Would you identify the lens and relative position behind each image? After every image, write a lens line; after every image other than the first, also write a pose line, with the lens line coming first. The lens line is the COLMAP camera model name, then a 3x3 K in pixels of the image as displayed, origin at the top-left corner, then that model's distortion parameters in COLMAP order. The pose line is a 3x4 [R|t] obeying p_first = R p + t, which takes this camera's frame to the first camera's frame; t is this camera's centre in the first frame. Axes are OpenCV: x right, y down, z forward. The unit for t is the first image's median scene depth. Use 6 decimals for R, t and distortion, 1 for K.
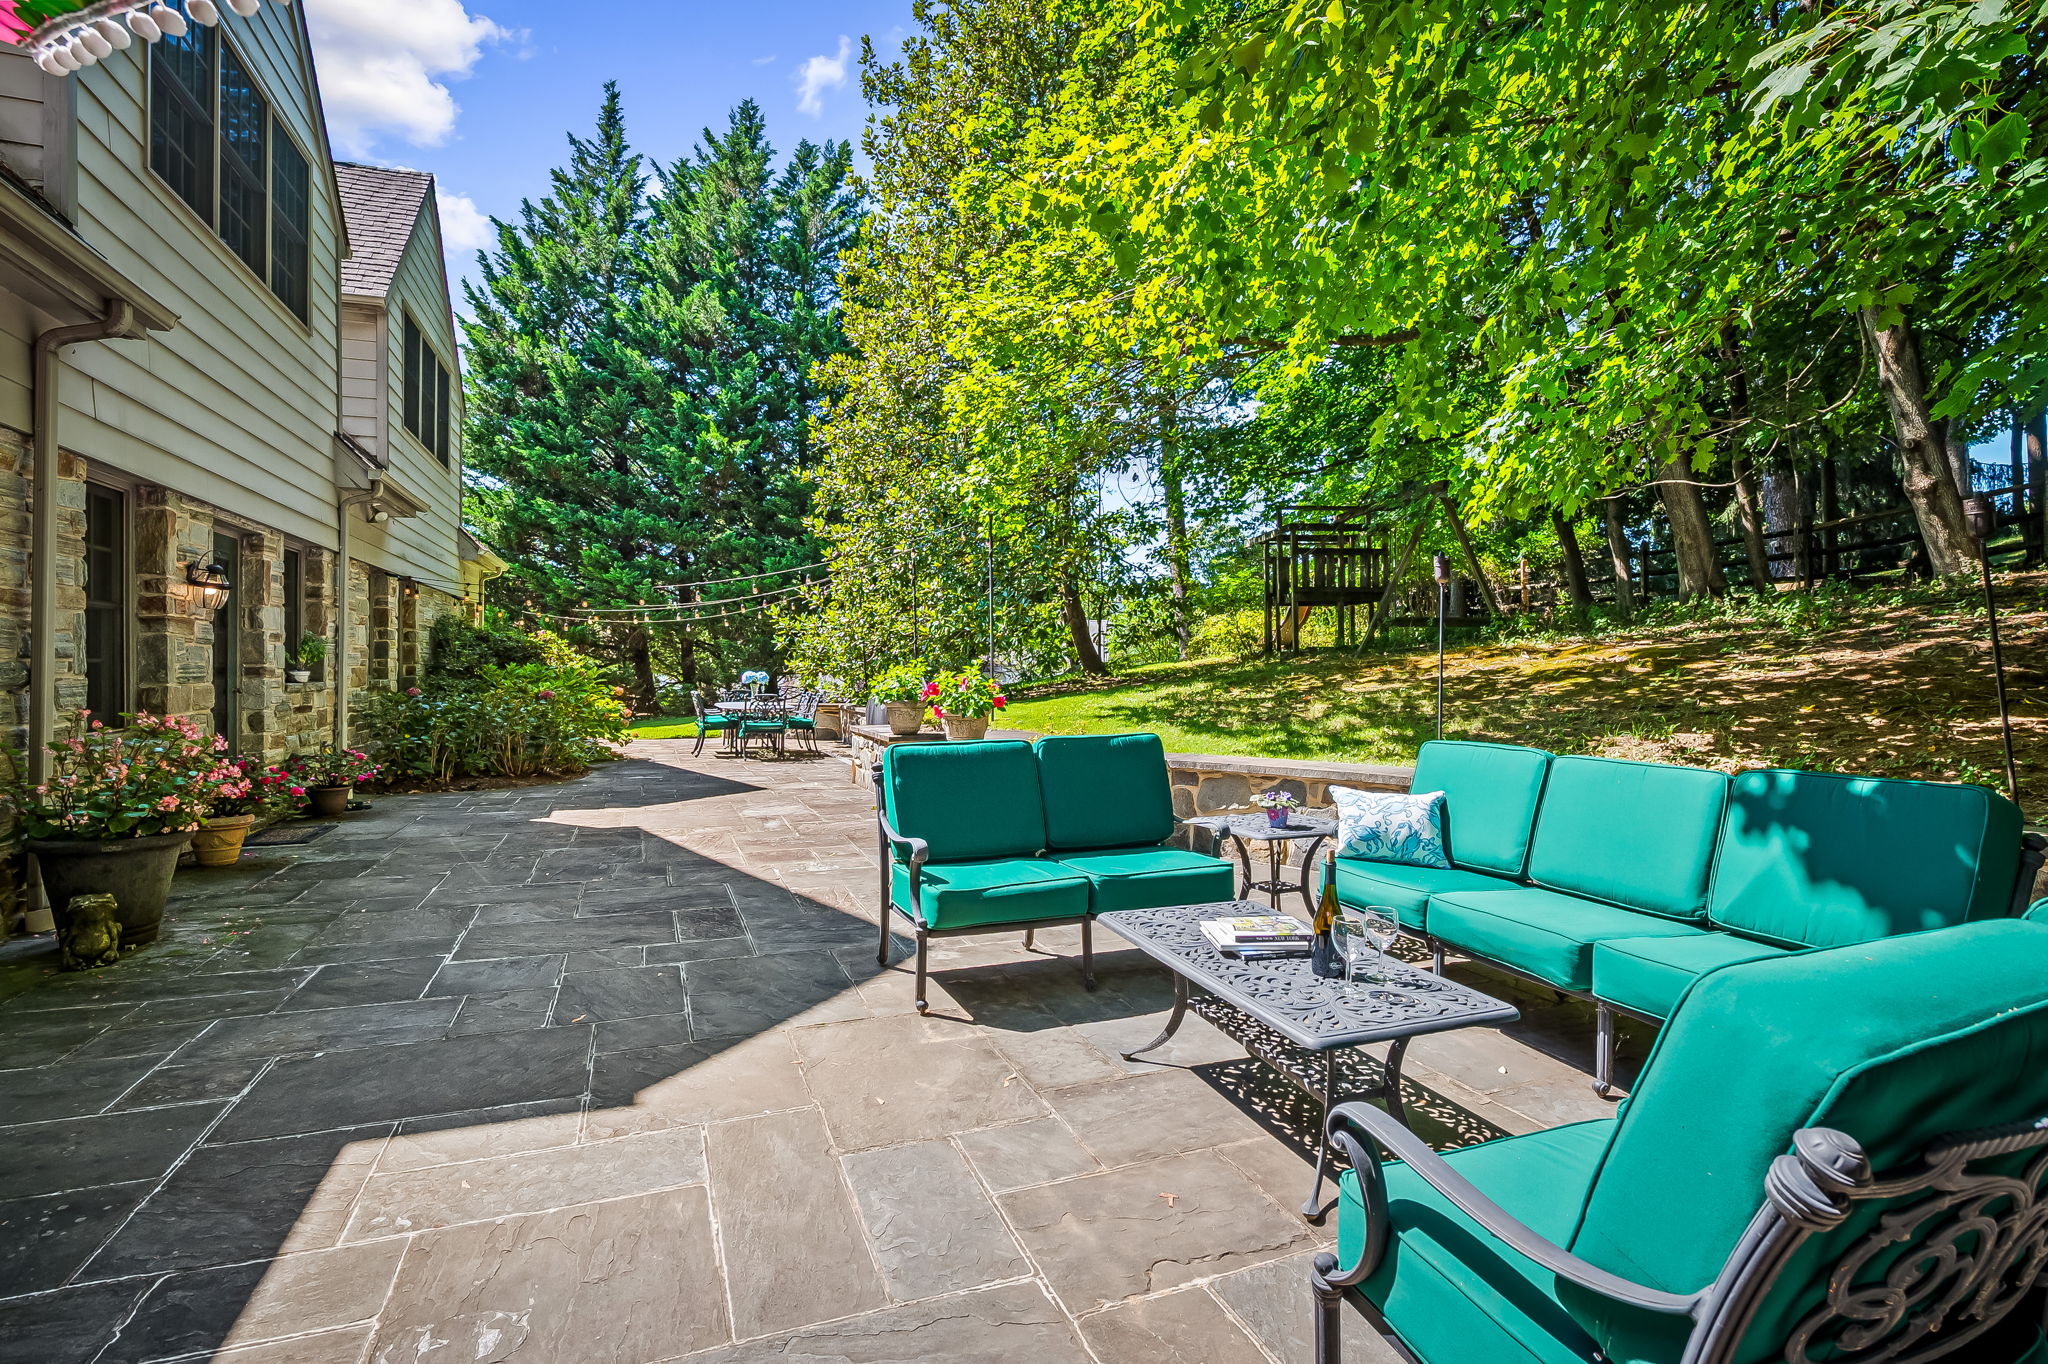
lens RADIAL K [[955.1, 0, 1025.4], [0, 955.1, 675.8], [0, 0, 1]] dist [-0.006471, -0.000726]
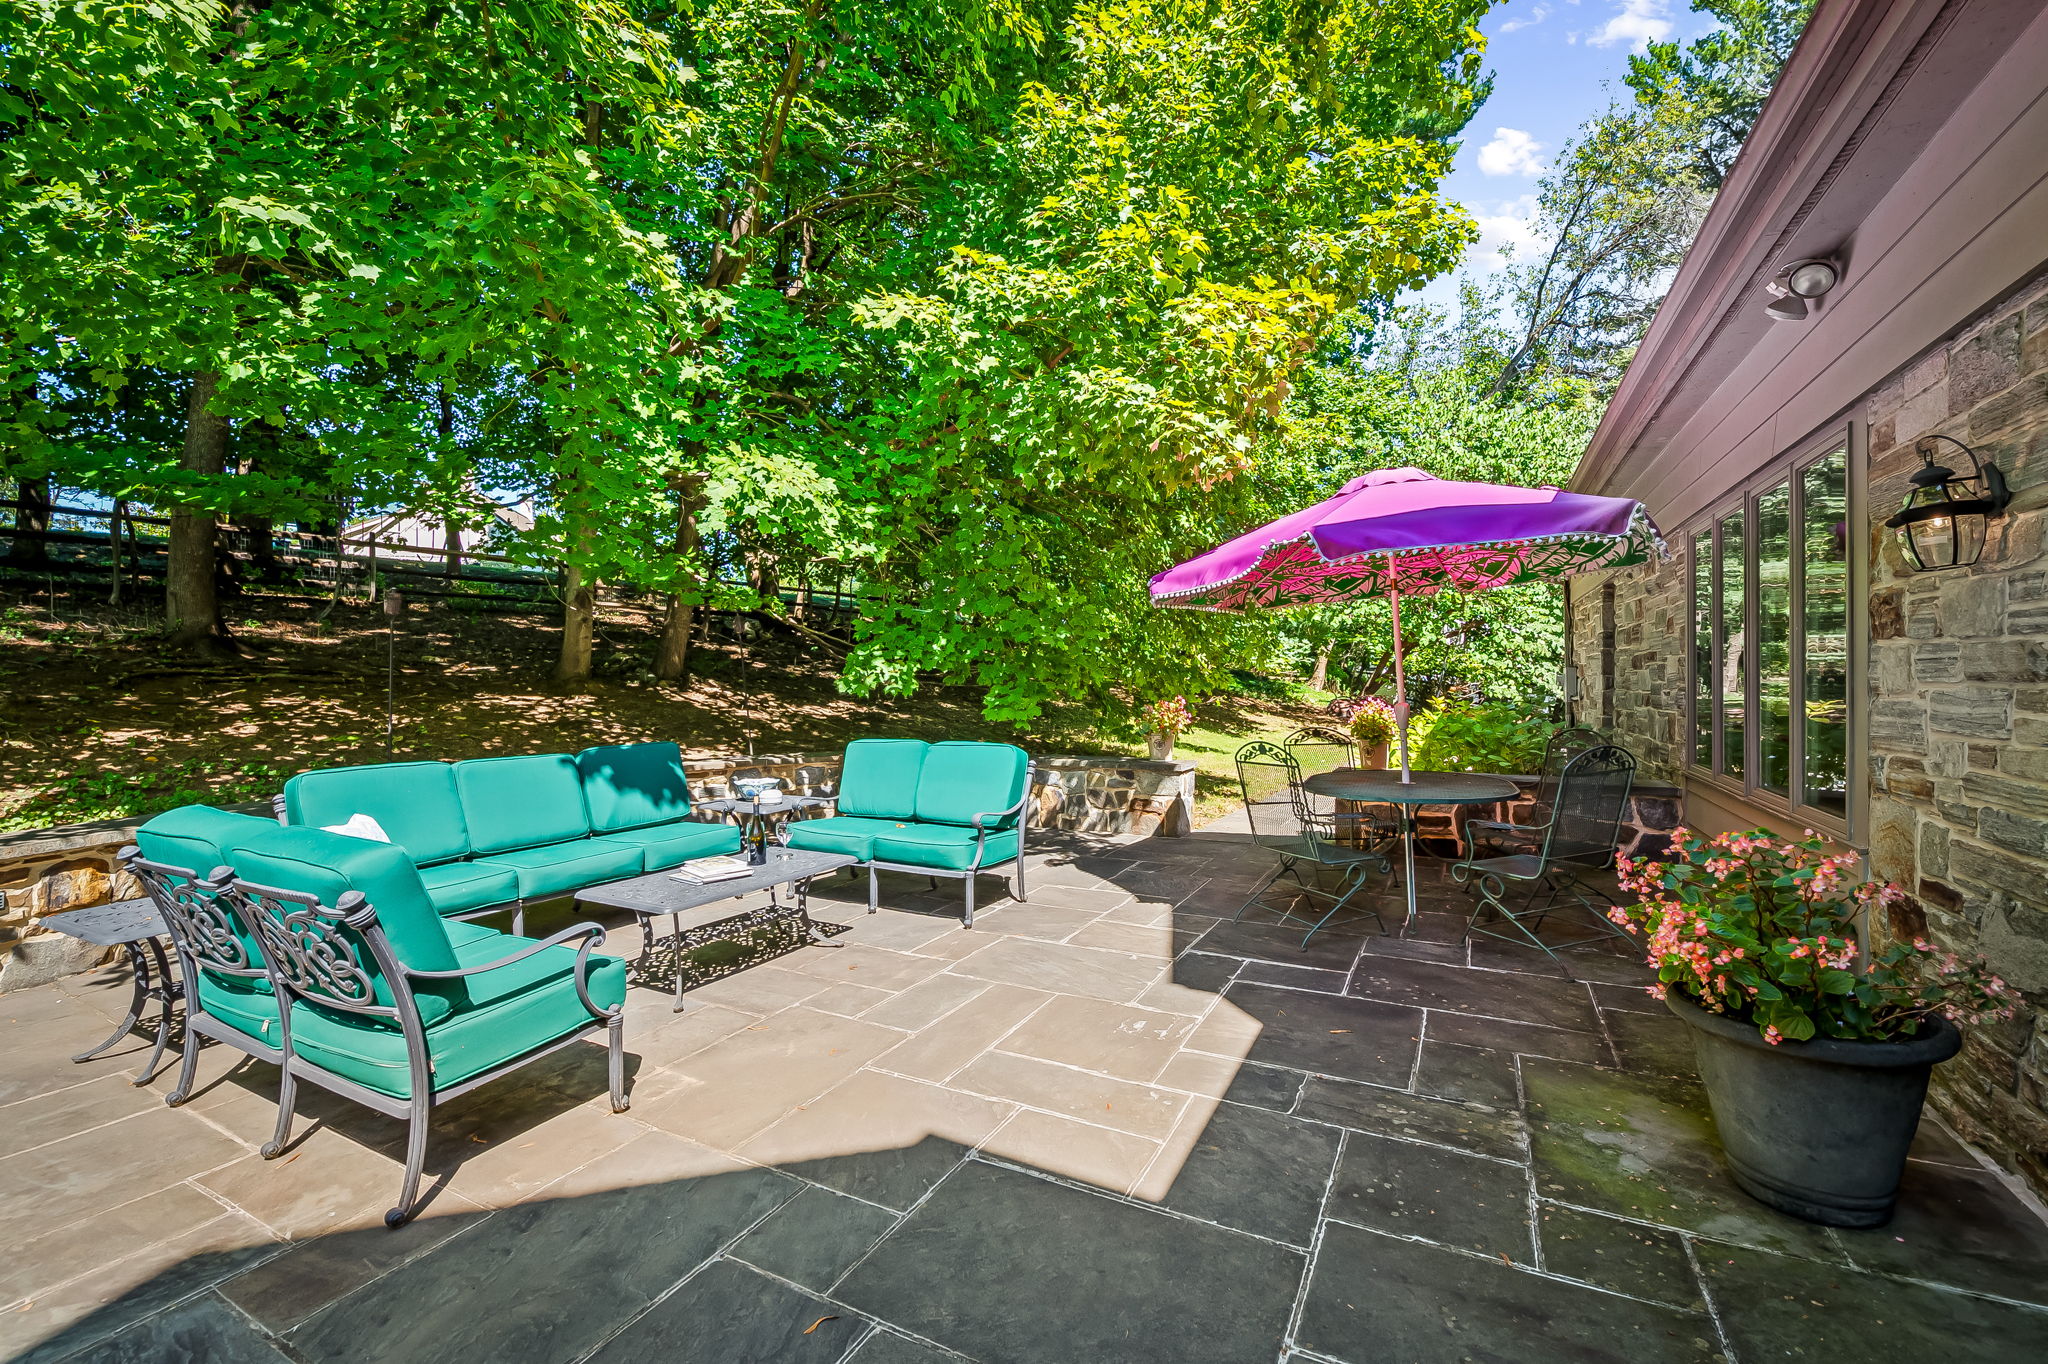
lens RADIAL K [[848.4, 0, 1032.4], [0, 848.4, 676.8], [0, 0, 1]] dist [-0.002433, -0.000189]
pose [[-0.653121, 0.003749, 0.757245, -0.450807], [0.009378, 0.999951, 0.003138, -0.017297], [-0.757196, 0.009151, -0.653124, 0.589726]]
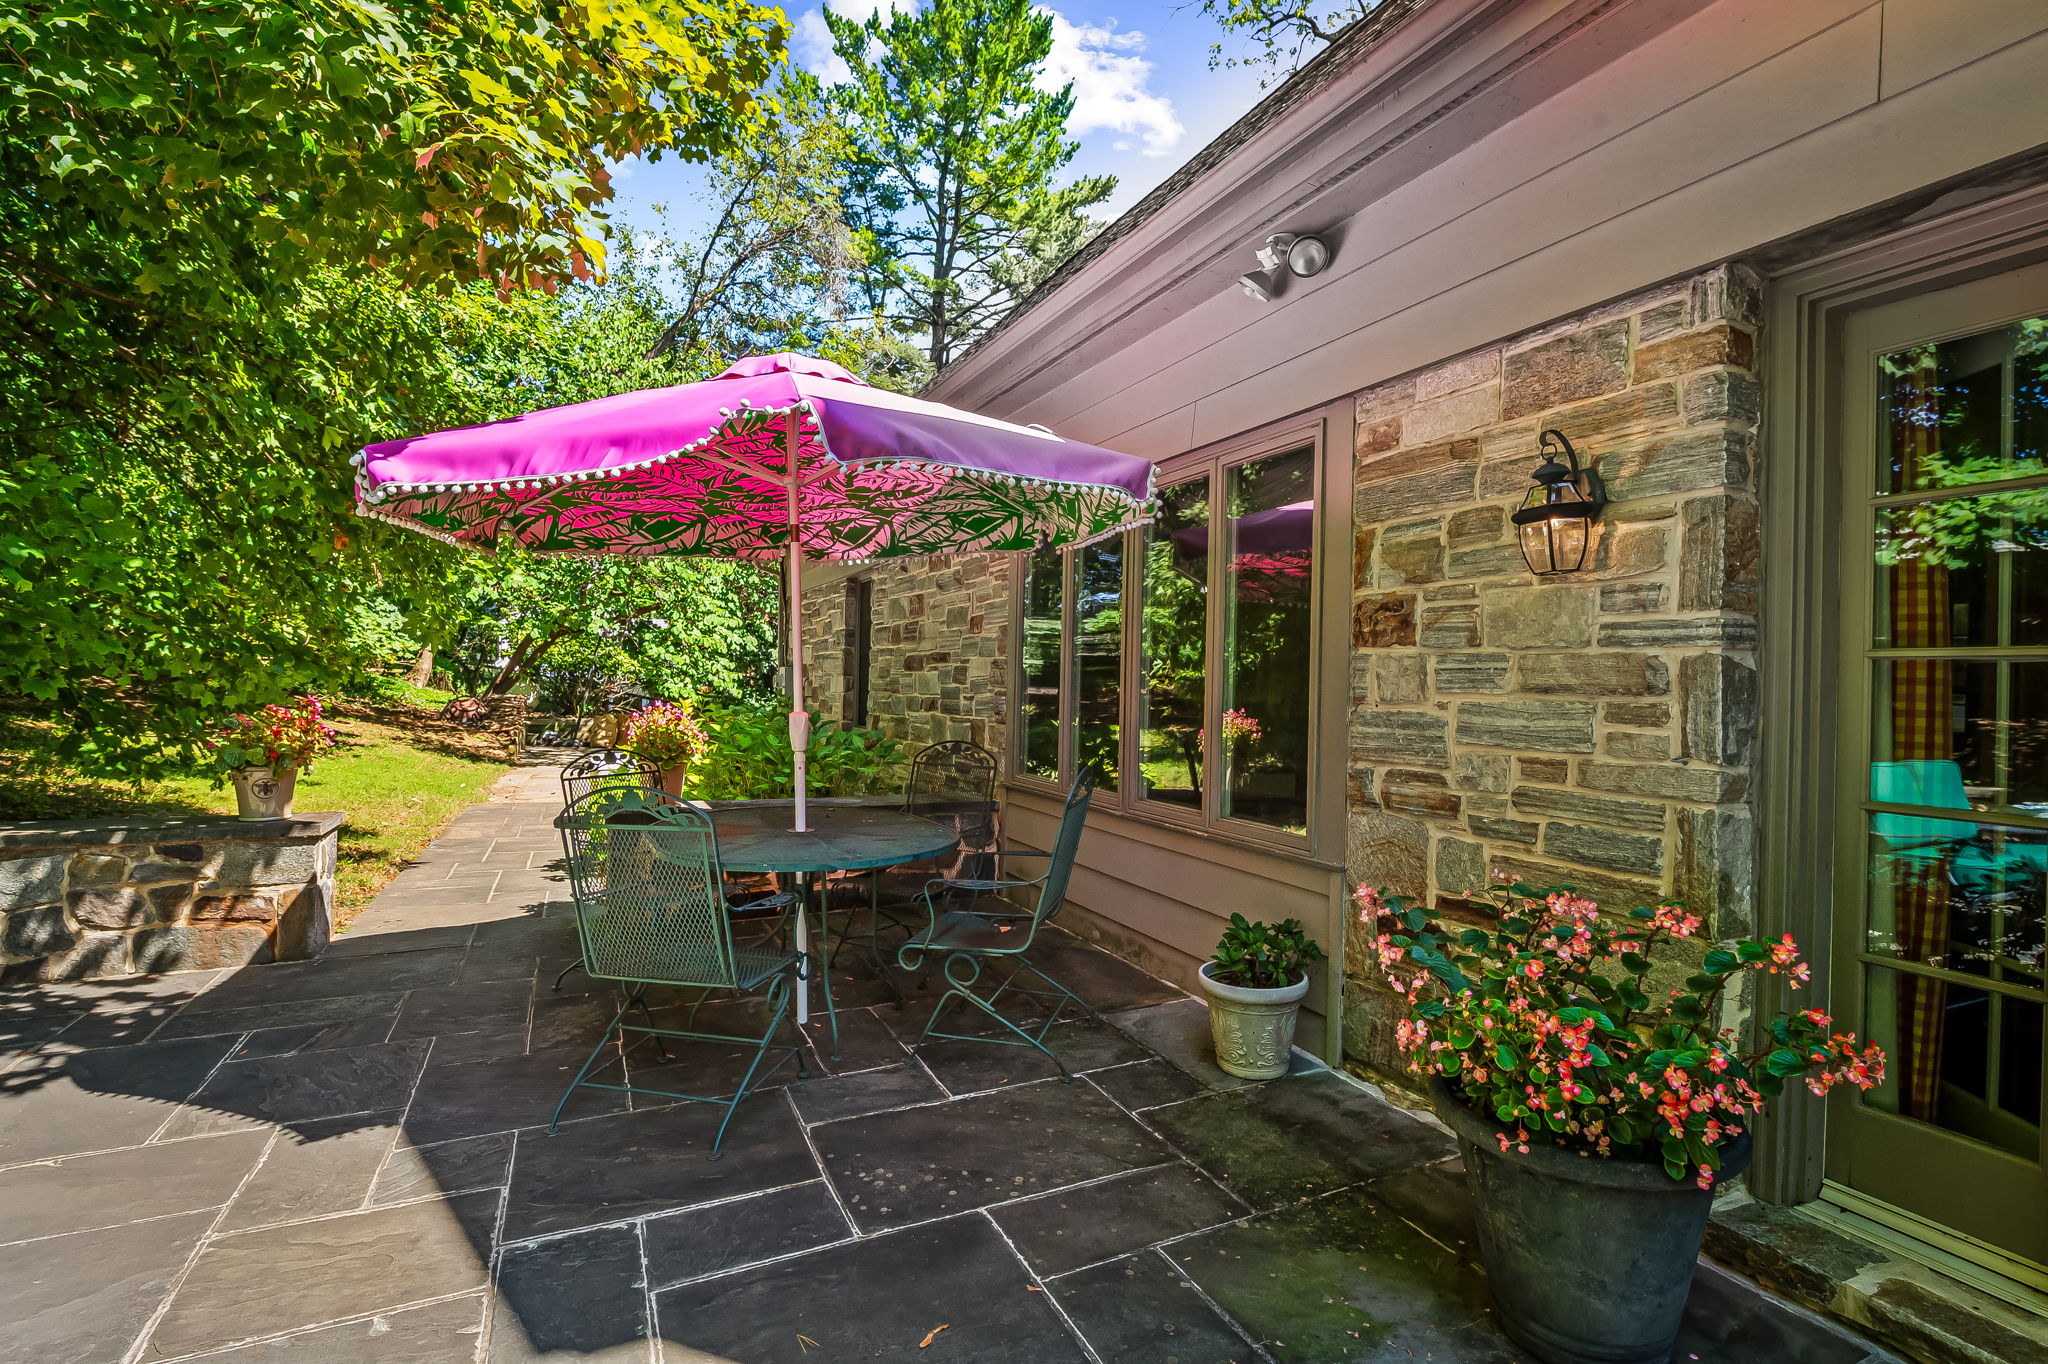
lens RADIAL K [[955.1, 0, 1025.4], [0, 955.1, 675.8], [0, 0, 1]] dist [-0.006471, -0.000726]
pose [[-0.997725, -0.021276, -0.063978, -0.224158], [-0.021363, 0.999772, 0.000680, -0.013823], [0.063949, 0.002045, -0.997951, 0.445909]]
